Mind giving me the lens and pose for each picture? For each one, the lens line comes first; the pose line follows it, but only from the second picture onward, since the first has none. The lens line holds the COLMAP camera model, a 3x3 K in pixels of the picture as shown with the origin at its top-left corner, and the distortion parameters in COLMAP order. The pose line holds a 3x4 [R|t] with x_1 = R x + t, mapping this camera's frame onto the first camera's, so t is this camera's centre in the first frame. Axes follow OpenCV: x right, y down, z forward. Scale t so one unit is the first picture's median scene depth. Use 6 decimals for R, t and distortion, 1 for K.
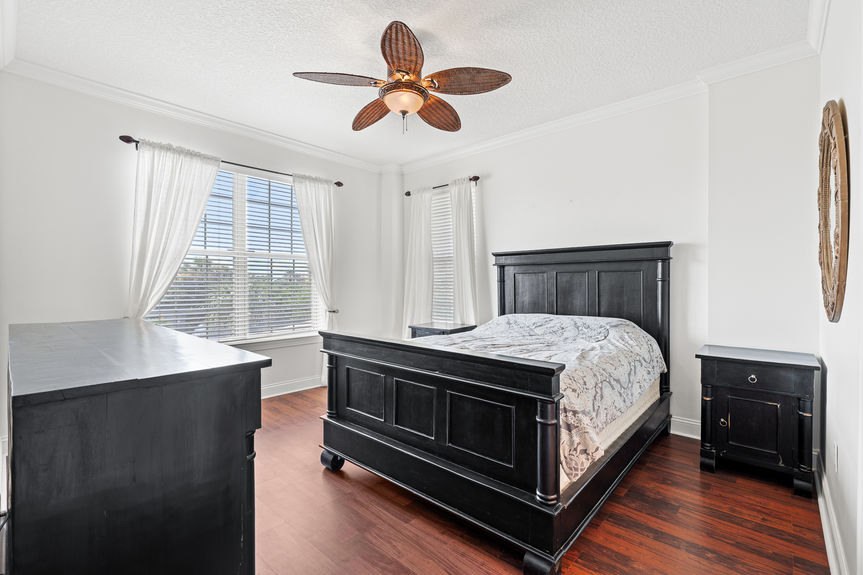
lens RADIAL K [[394.7, 0, 429.0], [0, 394.7, 279.2], [0, 0, 1]] dist [-0.012683, 0.003374]
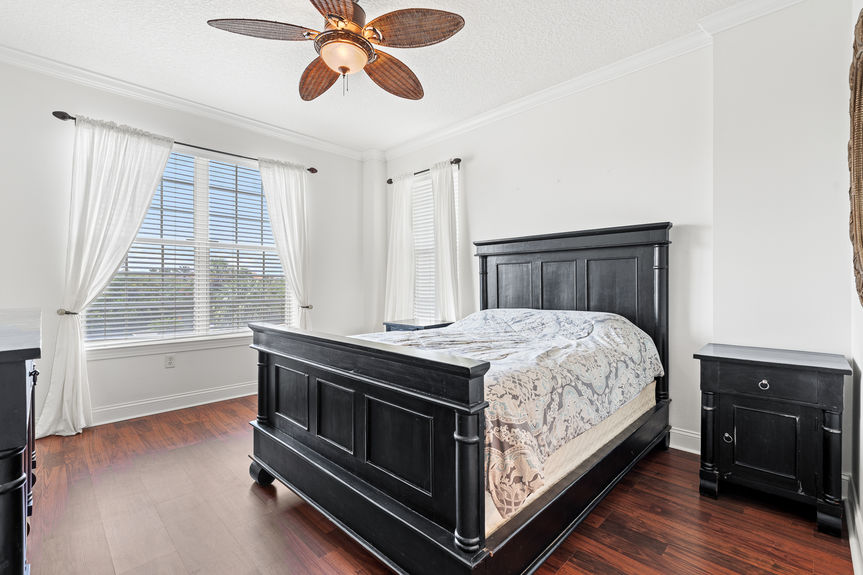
lens RADIAL K [[394.7, 0, 428.1], [0, 394.7, 280.6], [0, 0, 1]] dist [-0.012683, 0.003374]
pose [[0.999073, -0.000006, -0.043053, 0.154724], [-0.000060, 0.999999, -0.001553, 0.037808], [0.043053, 0.001554, 0.999072, 0.150437]]
